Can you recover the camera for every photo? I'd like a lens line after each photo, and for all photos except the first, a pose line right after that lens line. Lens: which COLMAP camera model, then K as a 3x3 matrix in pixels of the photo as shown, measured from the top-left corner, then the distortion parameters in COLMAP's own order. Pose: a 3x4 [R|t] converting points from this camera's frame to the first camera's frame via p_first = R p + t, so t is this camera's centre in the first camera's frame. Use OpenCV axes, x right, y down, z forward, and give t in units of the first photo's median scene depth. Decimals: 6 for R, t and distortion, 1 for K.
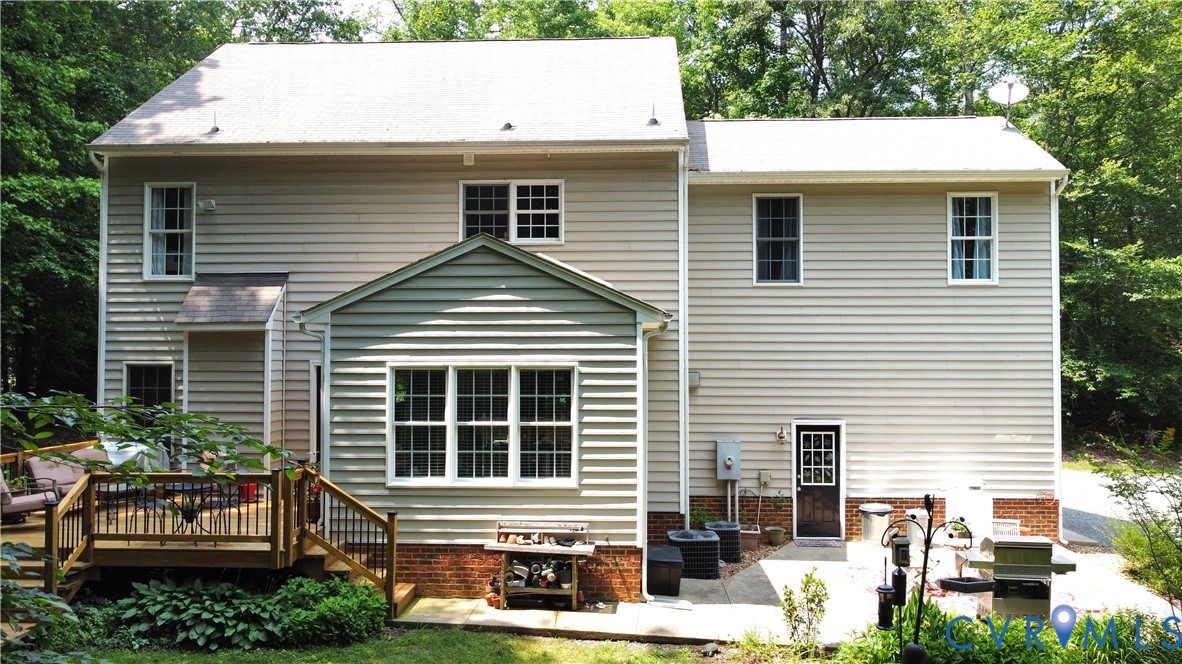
lens RADIAL K [[918.1, 0, 591.0], [0, 918.1, 332.0], [0, 0, 1]] dist [-0.002701, -0.001134]
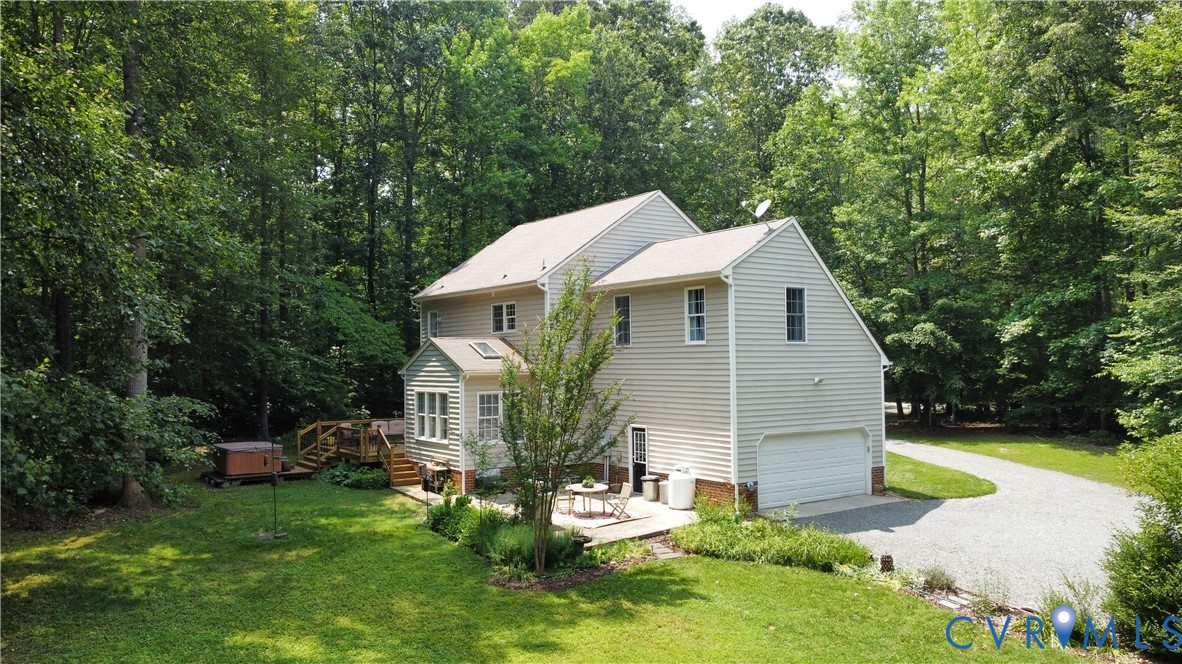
lens RADIAL K [[896.3, 0, 591.0], [0, 896.3, 332.0], [0, 0, 1]] dist [-0.005443, -0.000721]
pose [[0.616308, -0.034069, -0.786768, 1.651586], [0.029980, 0.999355, -0.019790, -0.051329], [0.786935, -0.011391, 0.616931, -0.111705]]
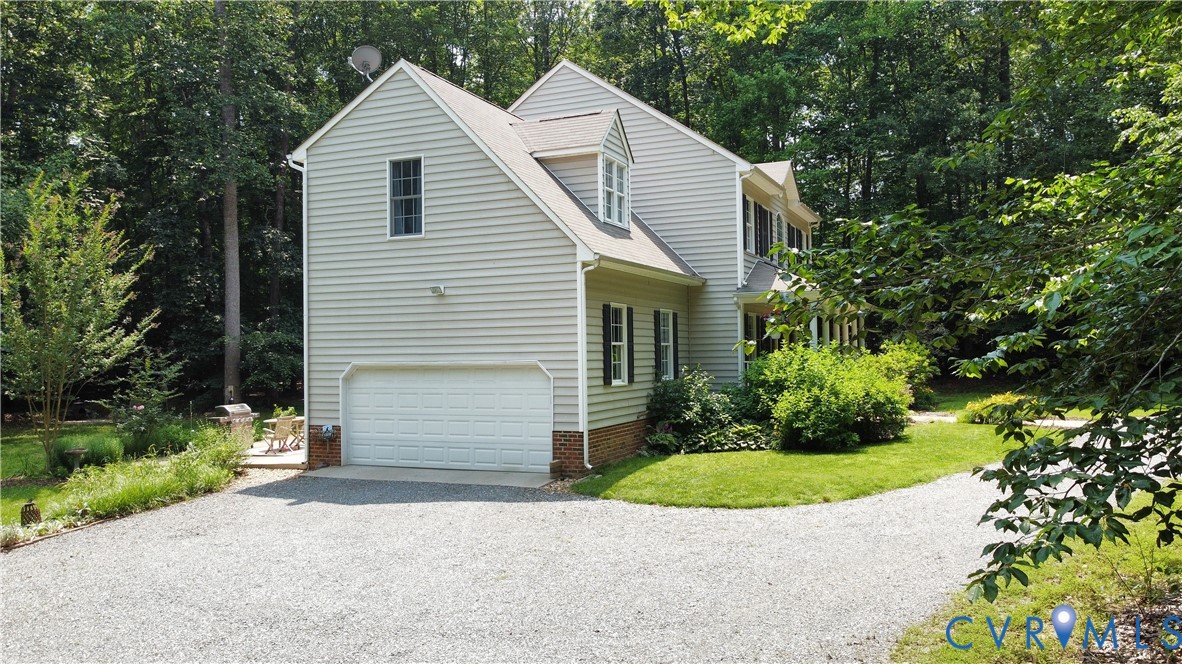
lens RADIAL K [[896.3, 0, 591.0], [0, 896.3, 332.0], [0, 0, 1]] dist [-0.005443, -0.000721]
pose [[-0.357250, -0.017315, -0.933848, 1.576220], [0.036707, 0.998795, -0.032561, 0.120285], [0.933287, -0.045911, -0.356184, 1.890047]]
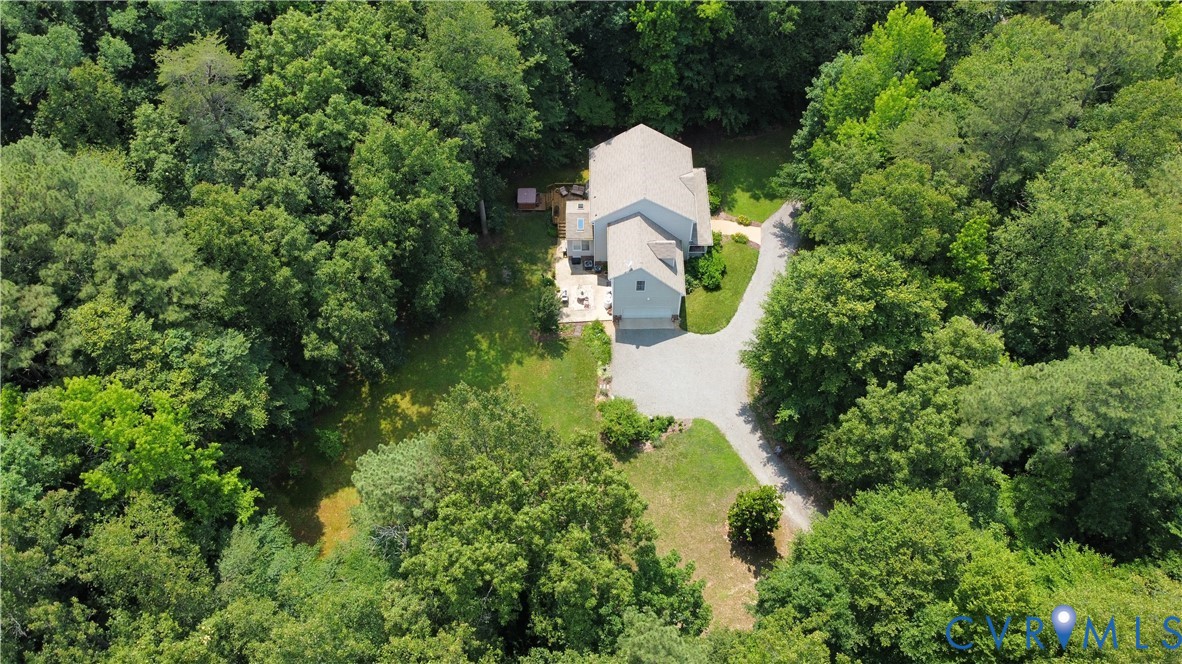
lens RADIAL K [[896.3, 0, 591.0], [0, 896.3, 332.0], [0, 0, 1]] dist [-0.005443, -0.000721]
pose [[0.051938, 0.831470, -0.553137, 3.801654], [0.033406, 0.552128, 0.833090, -4.526021], [0.998091, -0.061747, 0.000901, 0.919892]]
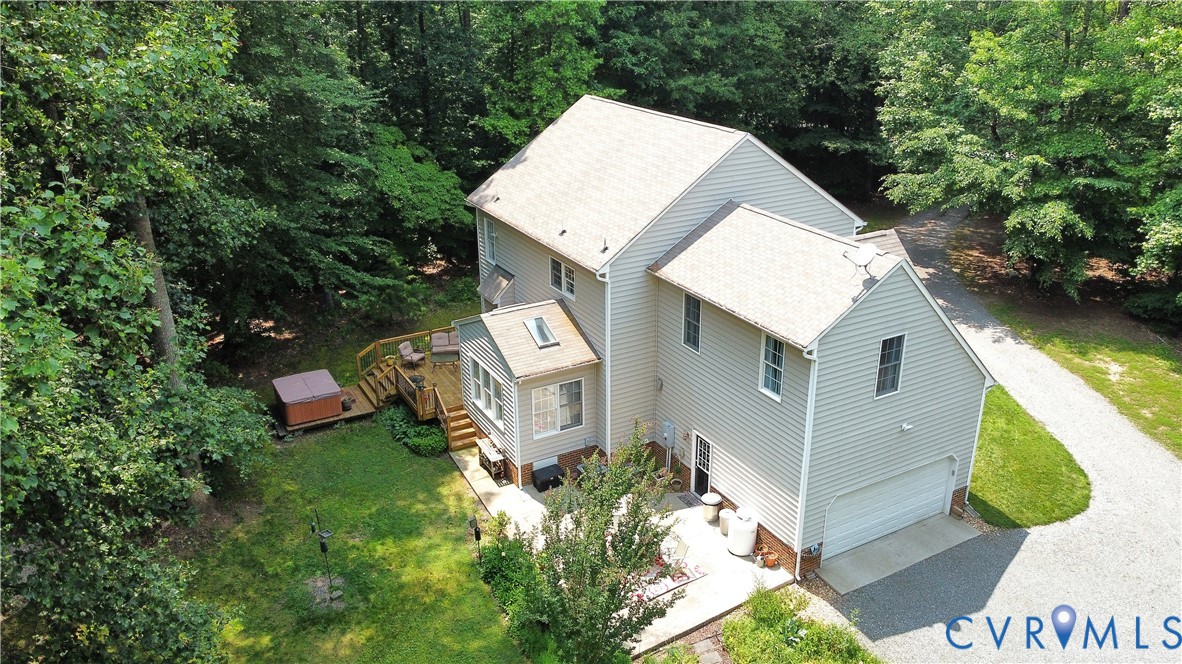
lens RADIAL K [[896.3, 0, 591.0], [0, 896.3, 332.0], [0, 0, 1]] dist [-0.005443, -0.000721]
pose [[0.532640, 0.312690, -0.786460, 1.431464], [0.028525, 0.922086, 0.385933, -0.737863], [0.845861, -0.227997, 0.482221, 0.132430]]
